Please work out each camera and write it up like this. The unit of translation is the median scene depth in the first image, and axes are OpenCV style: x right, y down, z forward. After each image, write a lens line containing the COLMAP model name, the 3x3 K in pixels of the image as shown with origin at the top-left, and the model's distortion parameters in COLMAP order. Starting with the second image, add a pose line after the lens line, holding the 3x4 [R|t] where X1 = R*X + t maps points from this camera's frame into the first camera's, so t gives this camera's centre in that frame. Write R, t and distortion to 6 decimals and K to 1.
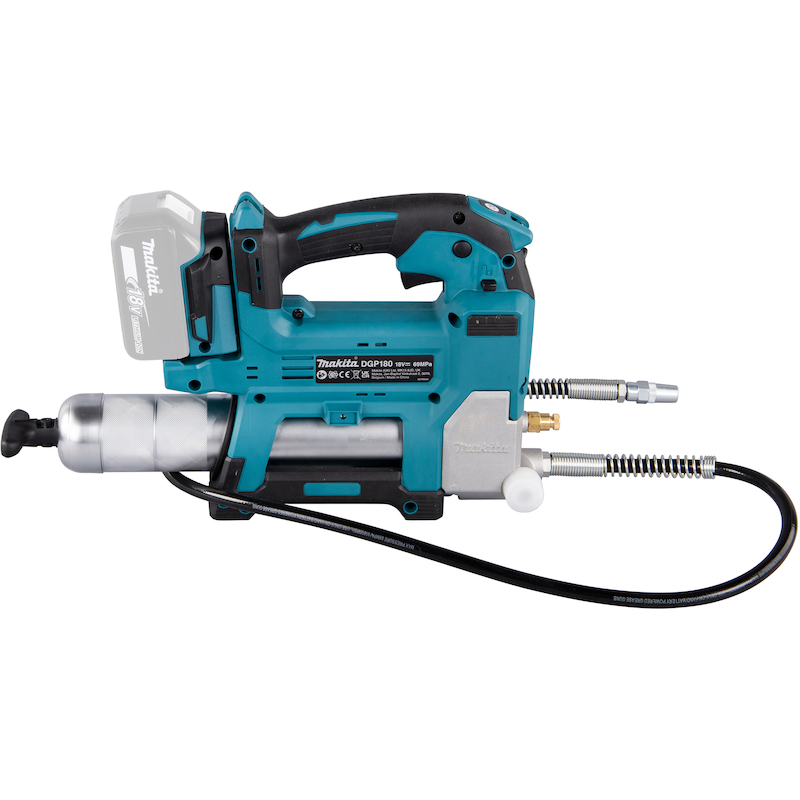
lens RADIAL K [[2013.9, 0, 400.7], [0, 2013.9, 401.3], [0, 0, 1]] dist [0.050562, 0.000000]
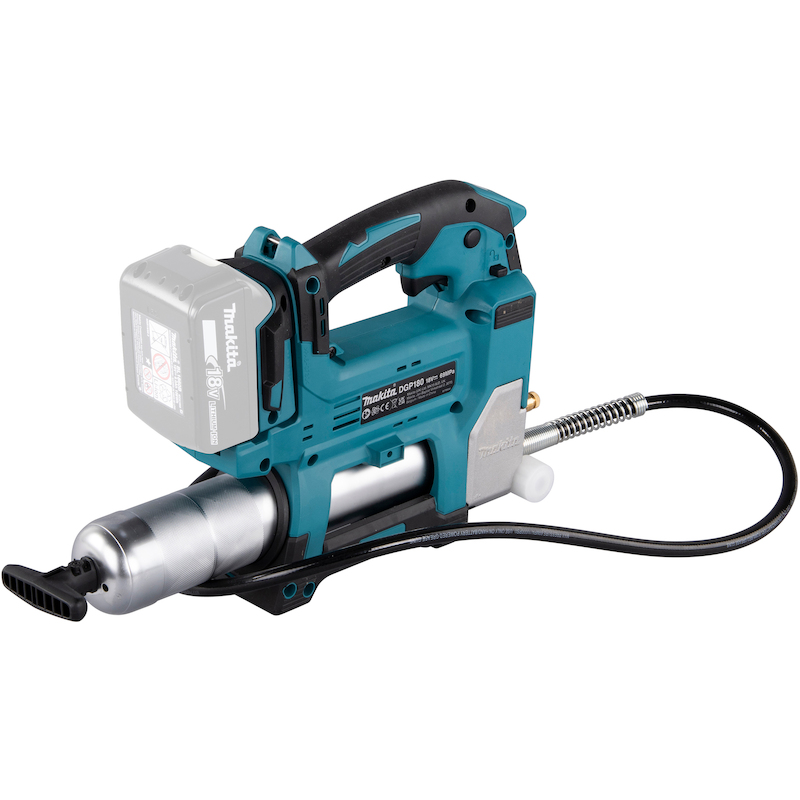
lens RADIAL K [[2013.9, 0, 399.3], [0, 2013.9, 398.6], [0, 0, 1]] dist [0.050562, 0.000000]
pose [[0.756964, -0.258260, 0.600255, -0.554078], [0.241593, 0.964107, 0.110141, -0.112993], [-0.607155, 0.061645, 0.792188, 0.300966]]
